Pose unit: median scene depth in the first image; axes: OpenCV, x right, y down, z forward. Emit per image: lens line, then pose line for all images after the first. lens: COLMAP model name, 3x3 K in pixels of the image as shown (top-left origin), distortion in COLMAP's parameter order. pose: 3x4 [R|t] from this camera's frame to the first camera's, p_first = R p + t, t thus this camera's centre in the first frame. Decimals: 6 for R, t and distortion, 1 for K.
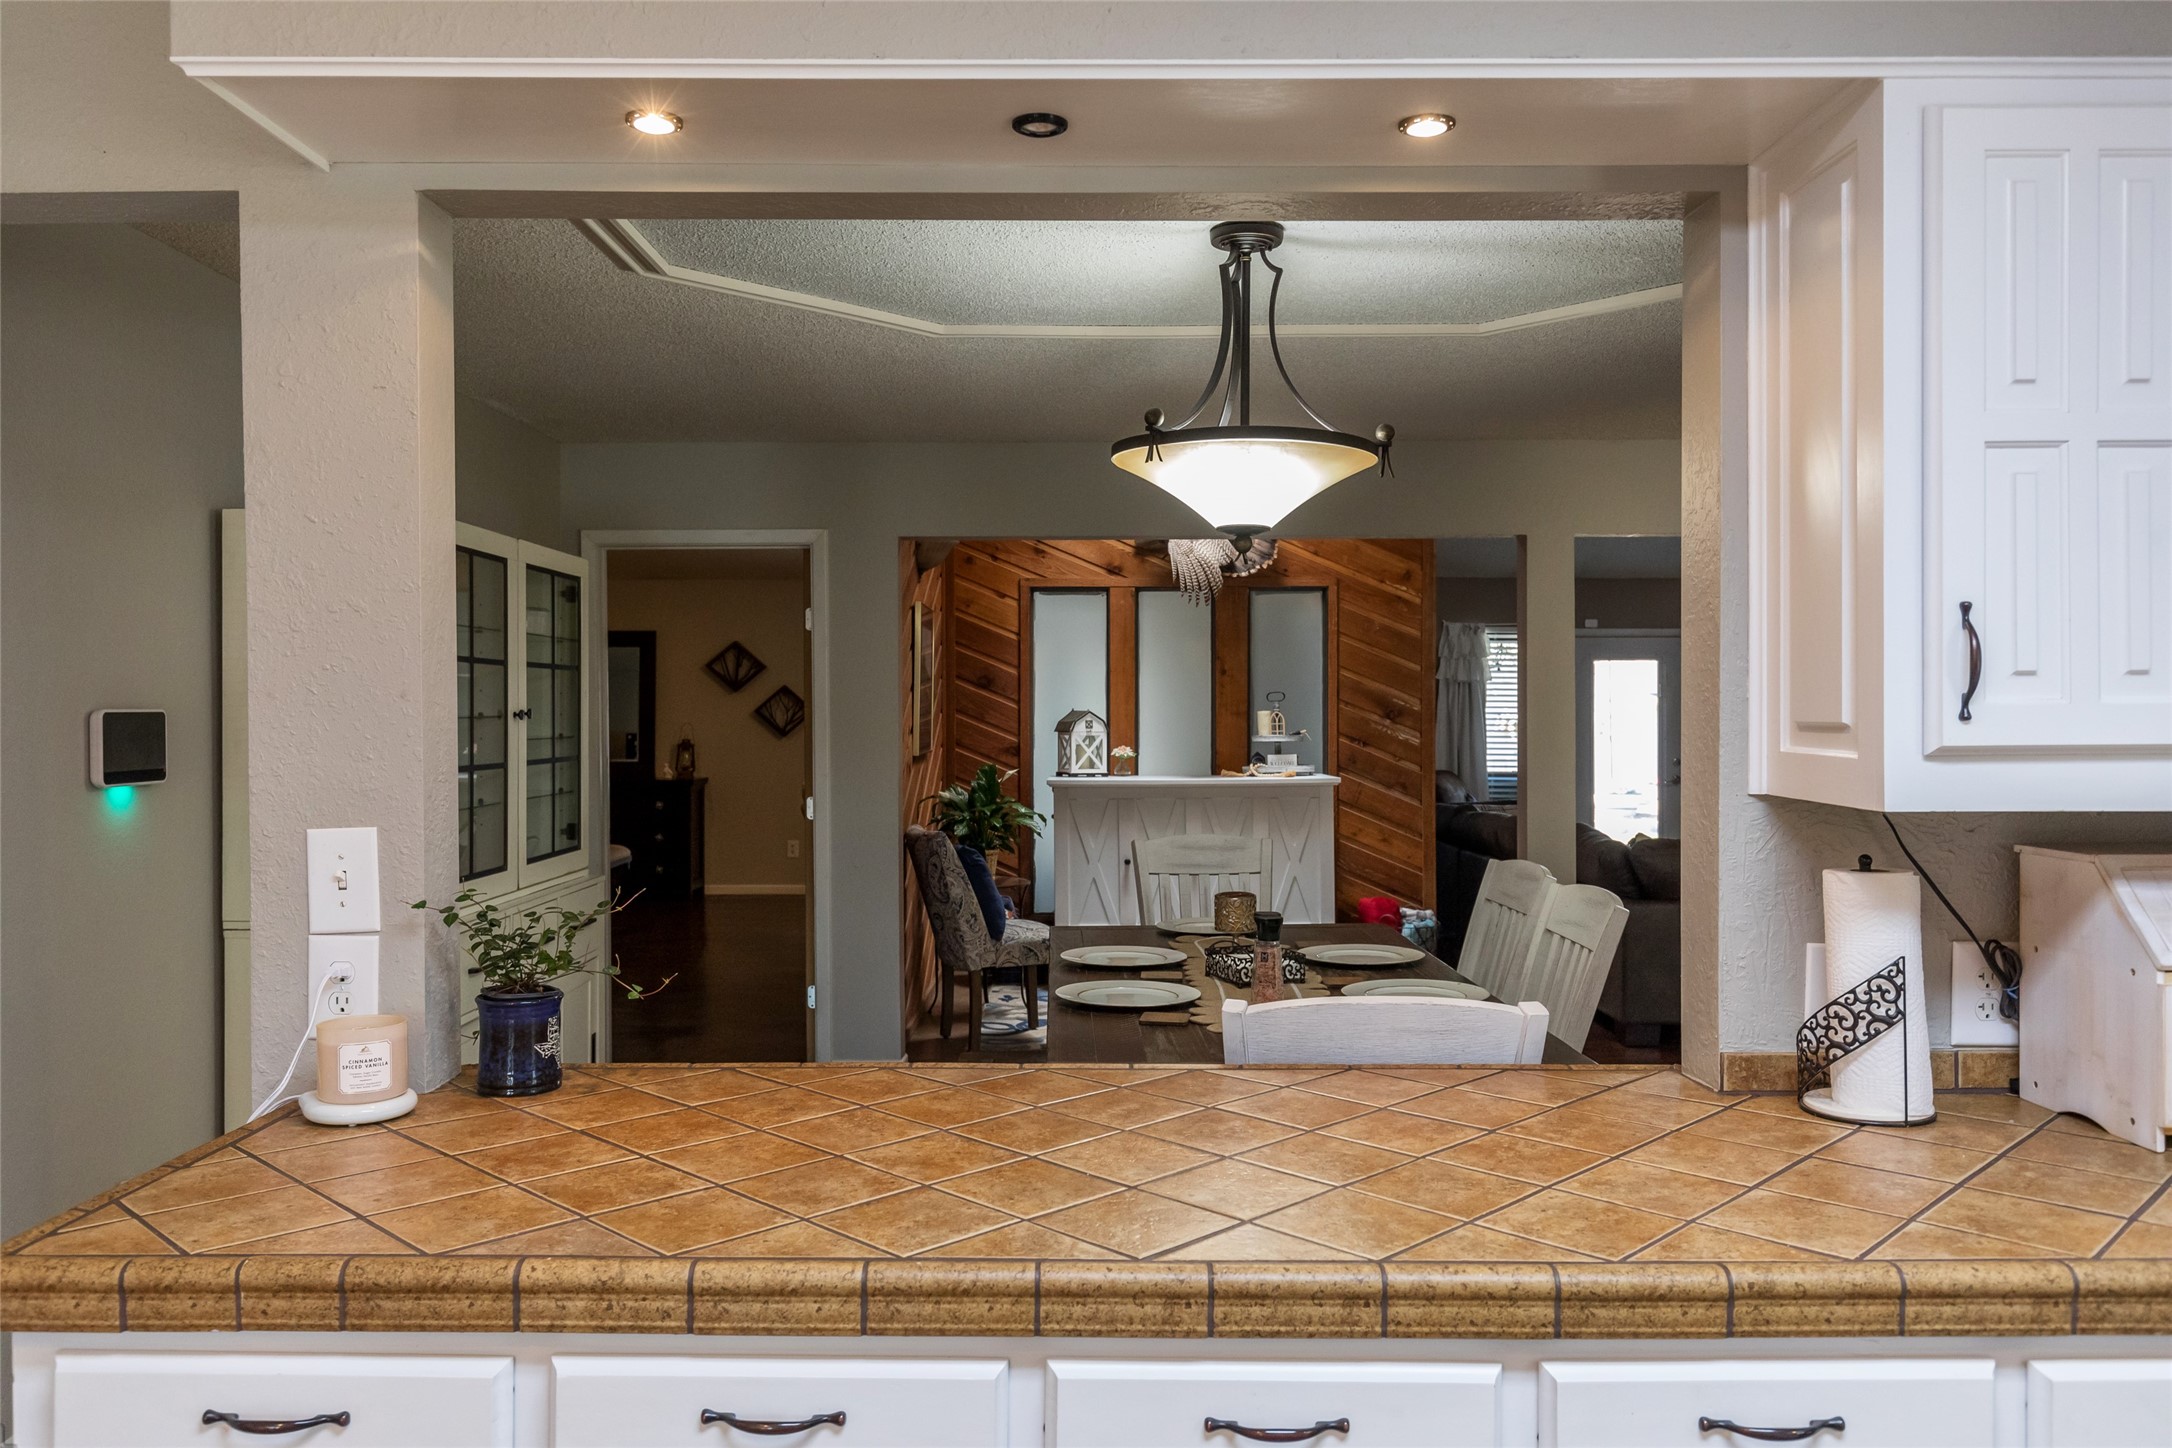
lens RADIAL K [[1561.6, 0, 1084.8], [0, 1561.6, 716.6], [0, 0, 1]] dist [0.000420, 0.000011]
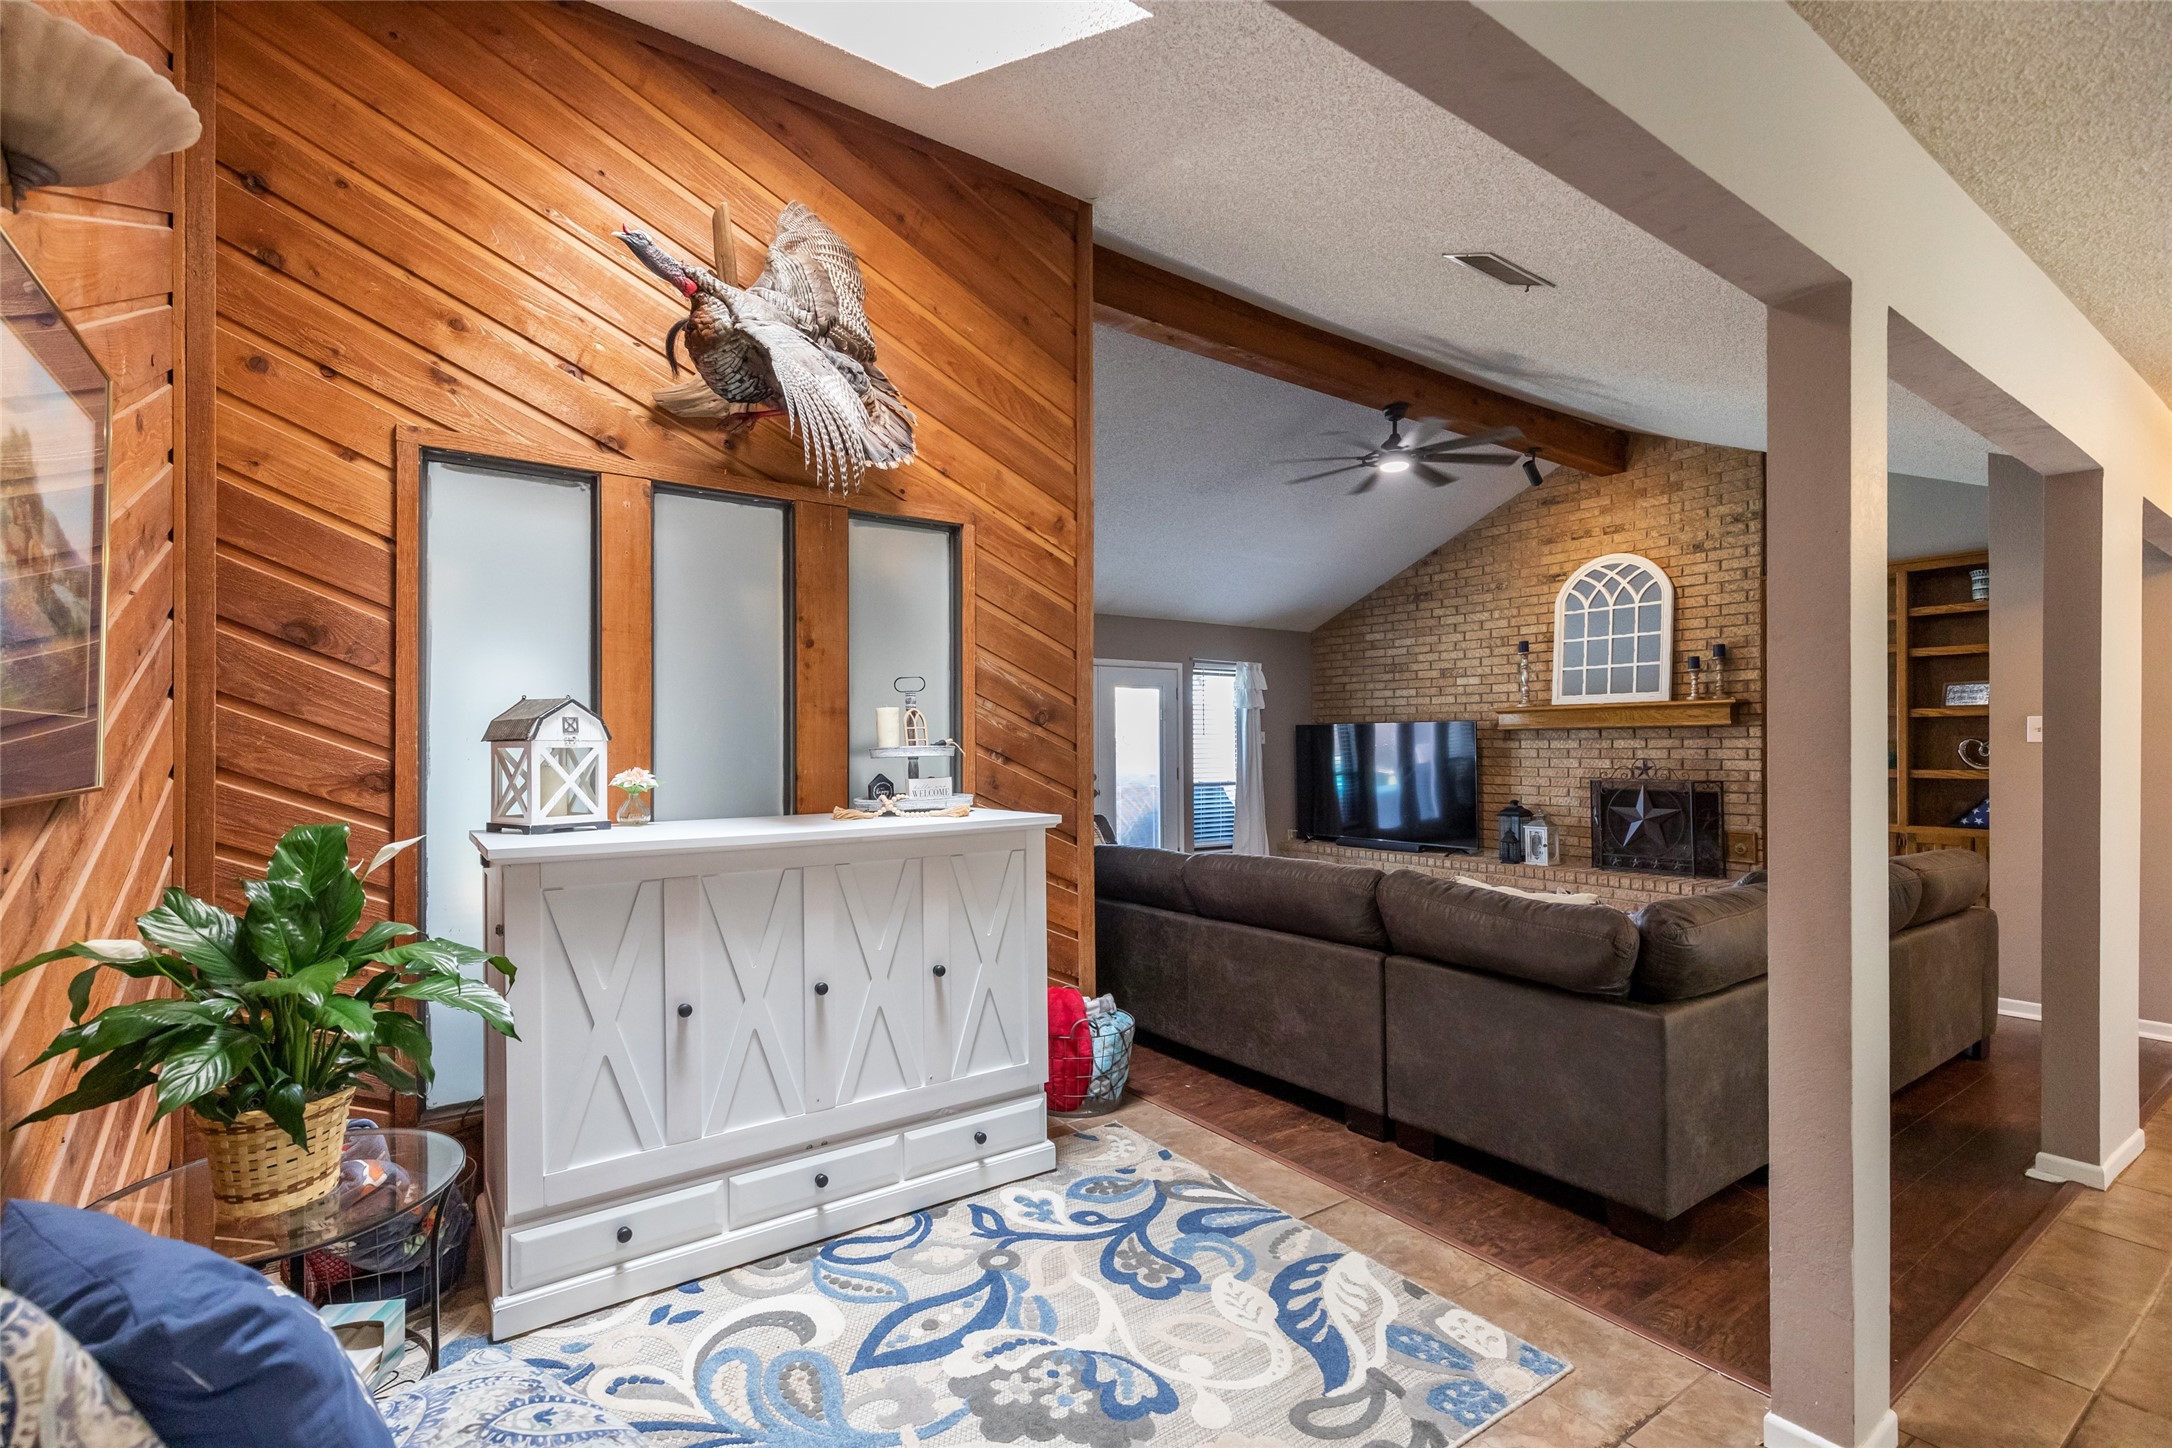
lens RADIAL K [[977.7, 0, 1093.7], [0, 977.7, 739.3], [0, 0, 1]] dist [-0.002569, -0.000393]
pose [[0.813842, 0.001948, 0.581084, -0.040984], [0.007566, 0.999874, -0.013949, 0.014512], [-0.581038, 0.015748, 0.813724, 0.630839]]
